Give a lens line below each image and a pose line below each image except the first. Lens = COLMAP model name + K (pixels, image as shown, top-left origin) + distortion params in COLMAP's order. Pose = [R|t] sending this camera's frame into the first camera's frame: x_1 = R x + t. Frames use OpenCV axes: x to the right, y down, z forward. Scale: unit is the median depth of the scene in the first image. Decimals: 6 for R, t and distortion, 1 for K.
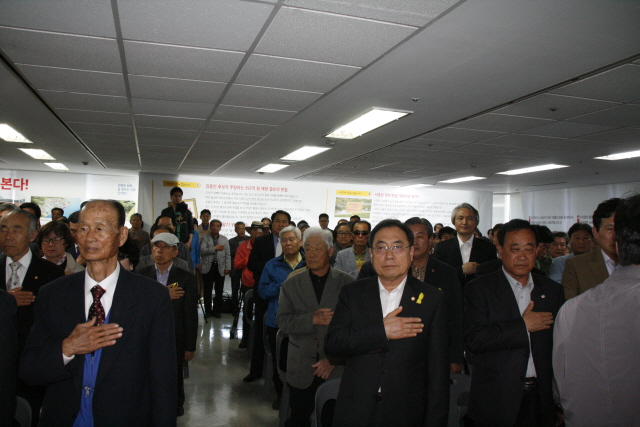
lens RADIAL K [[520.7, 0, 320.0], [0, 520.7, 213.5], [0, 0, 1]] dist [-0.211924, 0.230673]
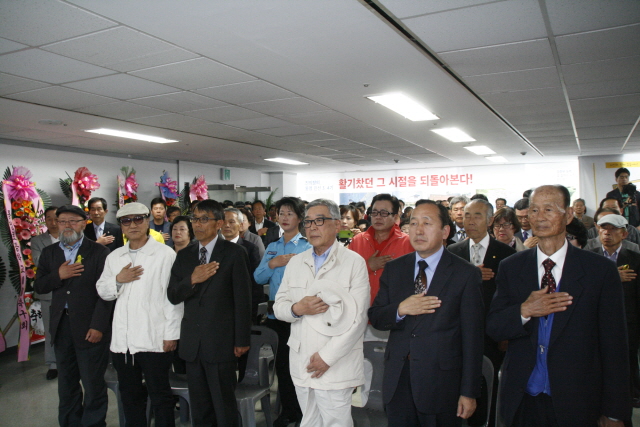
lens RADIAL K [[540.5, 0, 320.0], [0, 540.5, 213.5], [0, 0, 1]] dist [-0.136645, 0.156732]
pose [[0.694597, -0.043787, -0.718066, 0.057124], [0.057958, 0.998307, -0.004812, 0.010791], [0.717061, -0.038275, 0.695959, -0.175068]]
